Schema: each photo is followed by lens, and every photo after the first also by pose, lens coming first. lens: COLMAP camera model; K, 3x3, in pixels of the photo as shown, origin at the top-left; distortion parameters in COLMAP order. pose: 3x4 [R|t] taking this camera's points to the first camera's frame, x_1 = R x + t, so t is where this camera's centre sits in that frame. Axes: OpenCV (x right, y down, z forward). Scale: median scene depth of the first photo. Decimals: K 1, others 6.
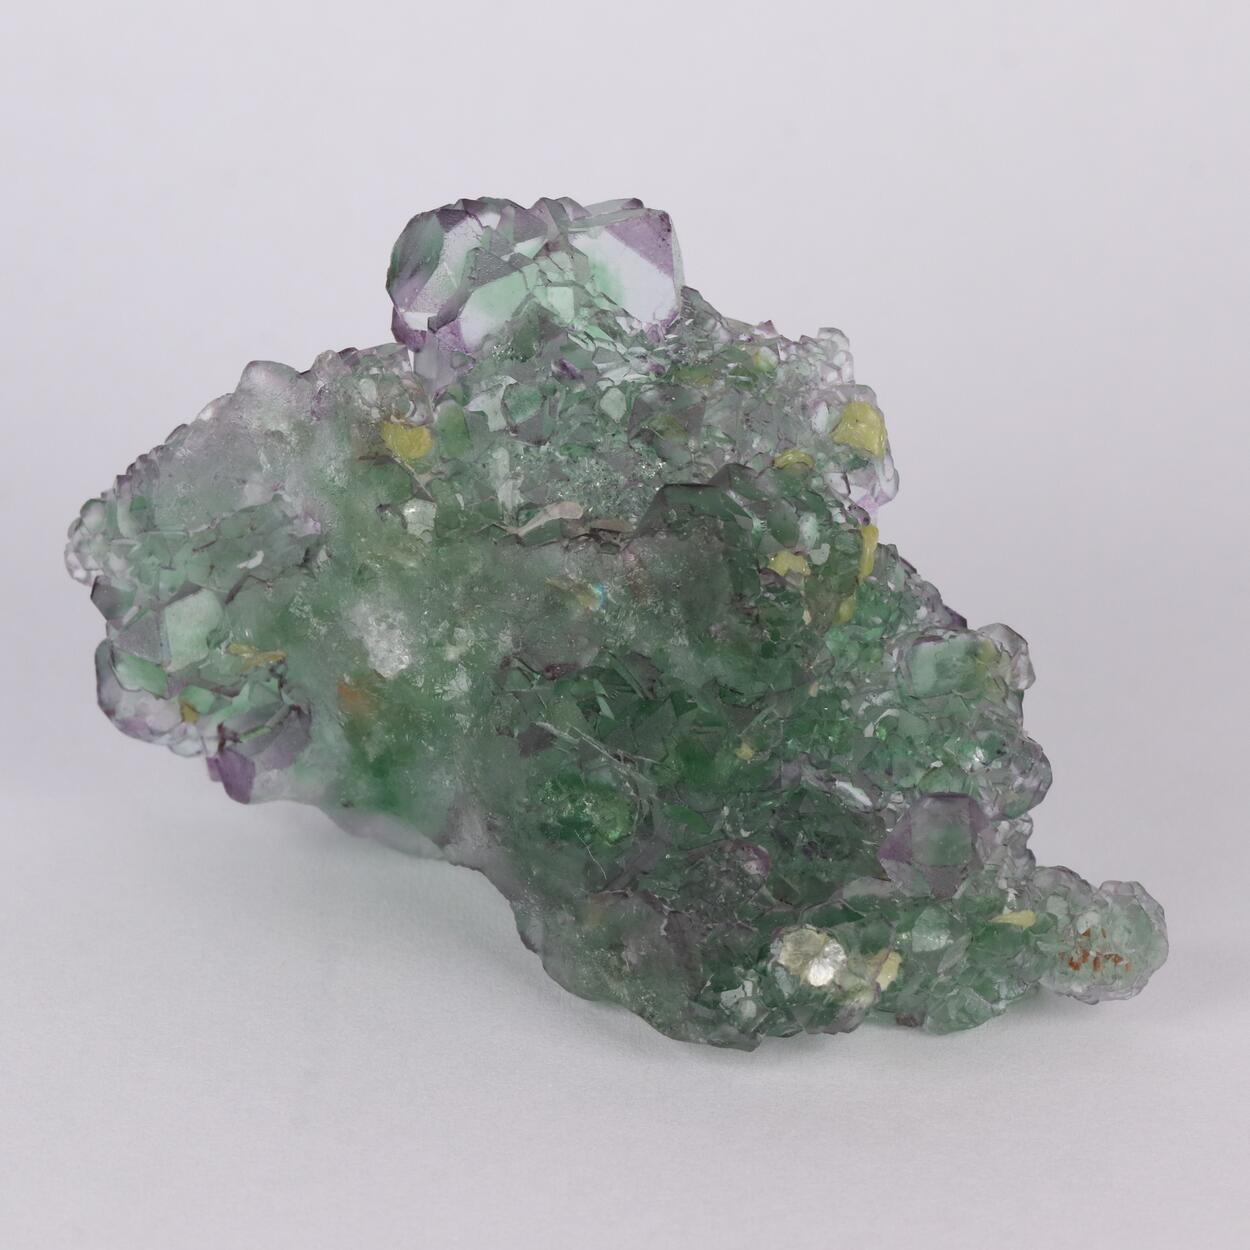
lens RADIAL K [[8144.2, 0, 625.0], [0, 8144.2, 625.0], [0, 0, 1]] dist [0.249303, 1.381635]
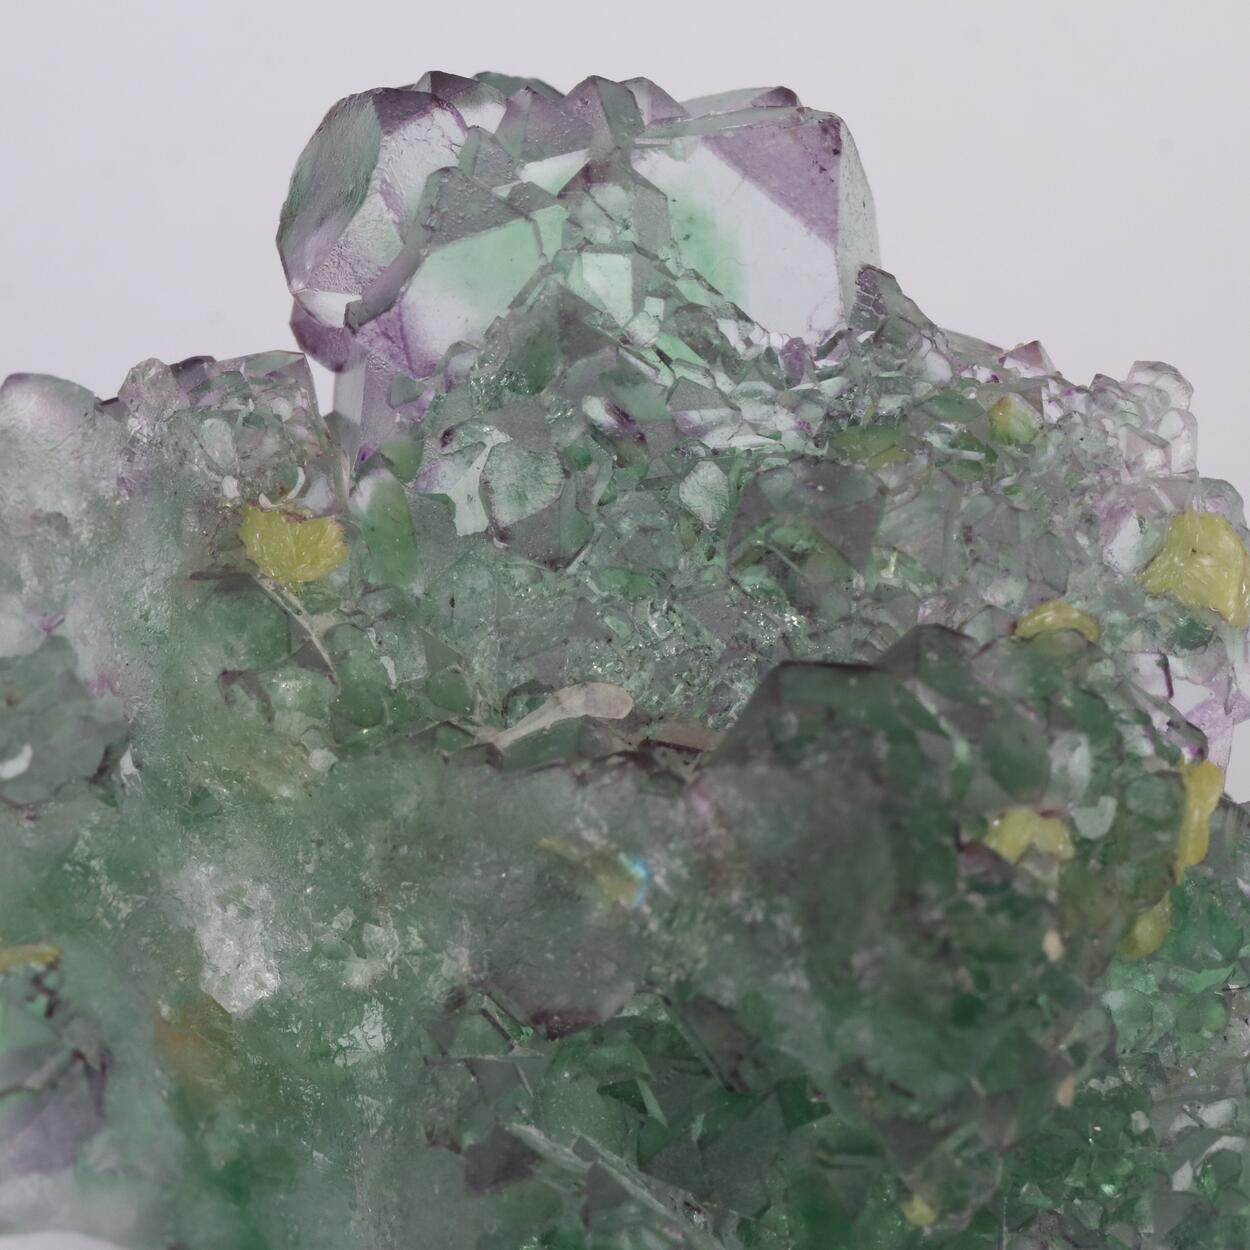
lens RADIAL K [[8144.2, 0, 625.0], [0, 8144.2, 625.0], [0, 0, 1]] dist [0.249303, 1.381635]
pose [[0.991790, 0.051197, -0.117184, 0.052757], [-0.051922, 0.998646, -0.003143, -0.017237], [0.116865, 0.009202, 0.993105, 0.503418]]
